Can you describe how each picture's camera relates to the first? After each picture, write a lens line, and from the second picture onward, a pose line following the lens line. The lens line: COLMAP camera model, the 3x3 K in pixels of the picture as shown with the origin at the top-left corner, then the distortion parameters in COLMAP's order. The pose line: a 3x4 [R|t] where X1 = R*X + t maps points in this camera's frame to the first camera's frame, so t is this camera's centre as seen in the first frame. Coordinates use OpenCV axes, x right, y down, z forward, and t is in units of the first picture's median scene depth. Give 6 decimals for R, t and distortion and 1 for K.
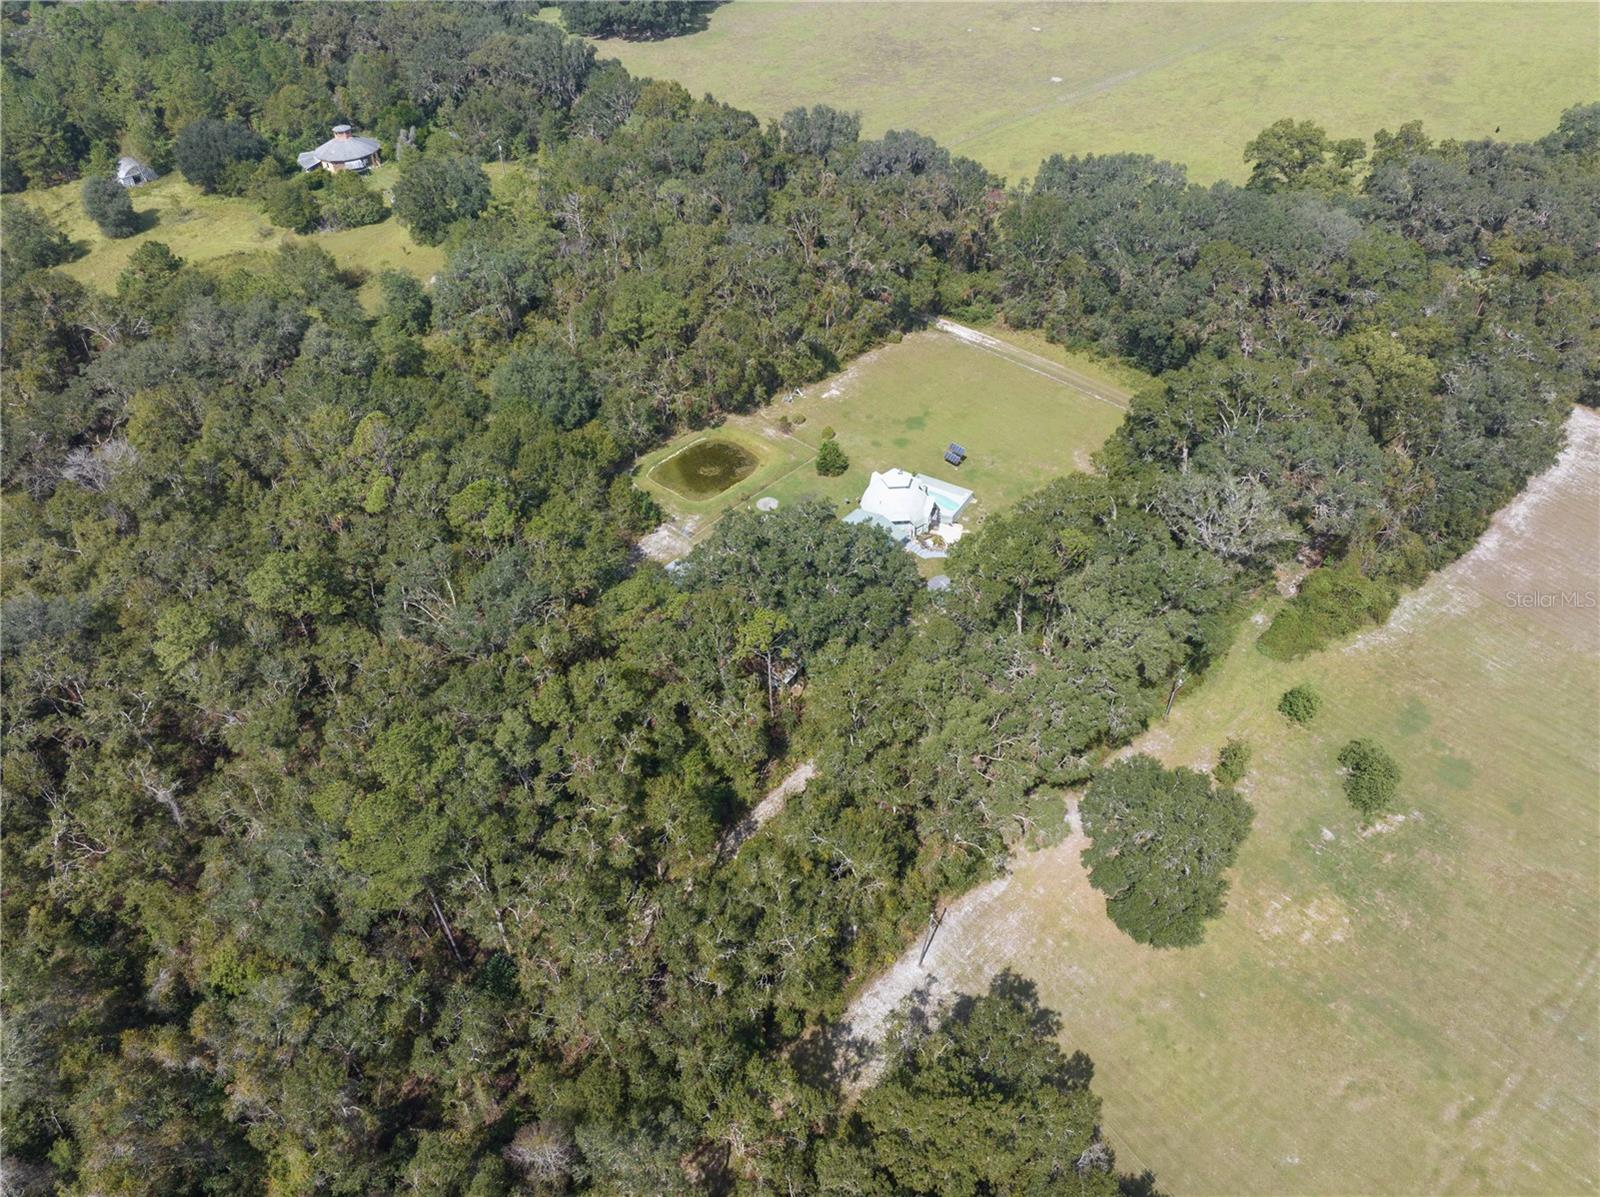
lens RADIAL K [[1128.7, 0, 800.2], [0, 1128.7, 597.7], [0, 0, 1]] dist [-0.013120, -0.001687]
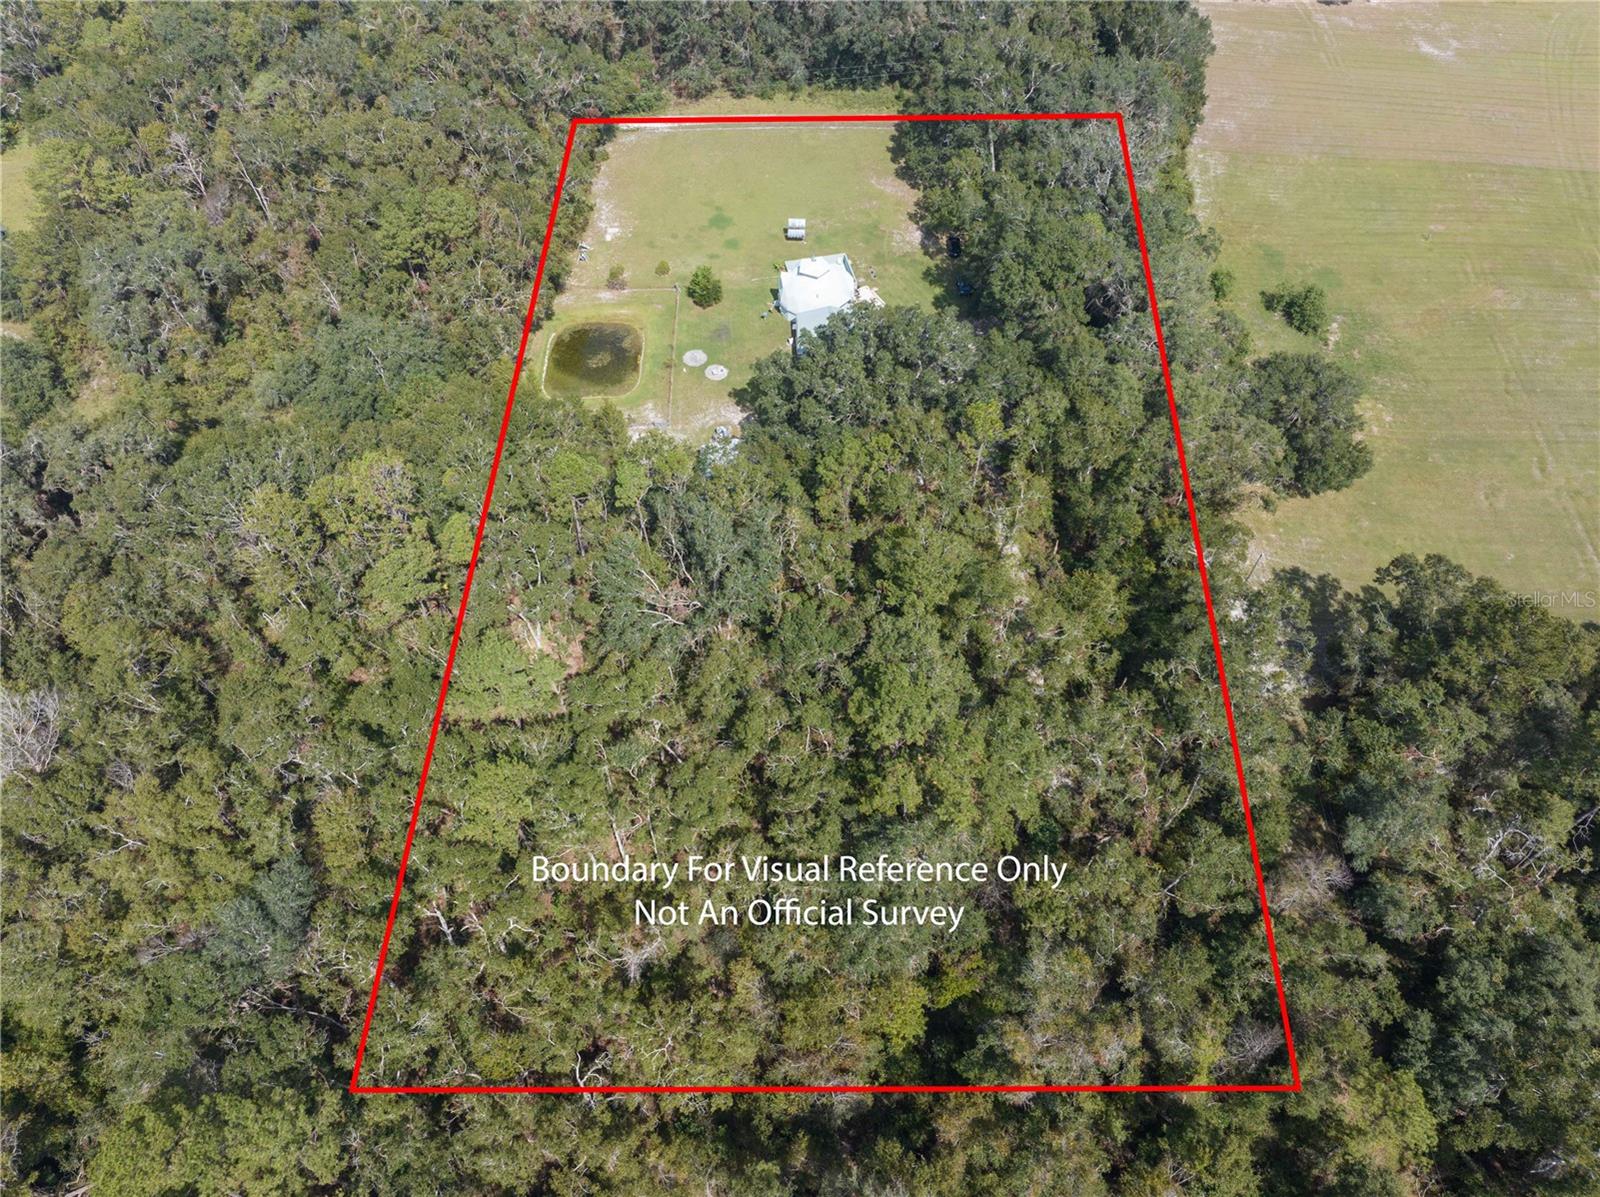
lens RADIAL K [[1128.7, 0, 800.5], [0, 1128.7, 599.3], [0, 0, 1]] dist [-0.013120, -0.001687]
pose [[0.722629, -0.543731, 0.426807, -0.463998], [0.460165, 0.839157, 0.289937, -0.144275], [-0.515806, -0.013115, 0.856605, 0.162459]]
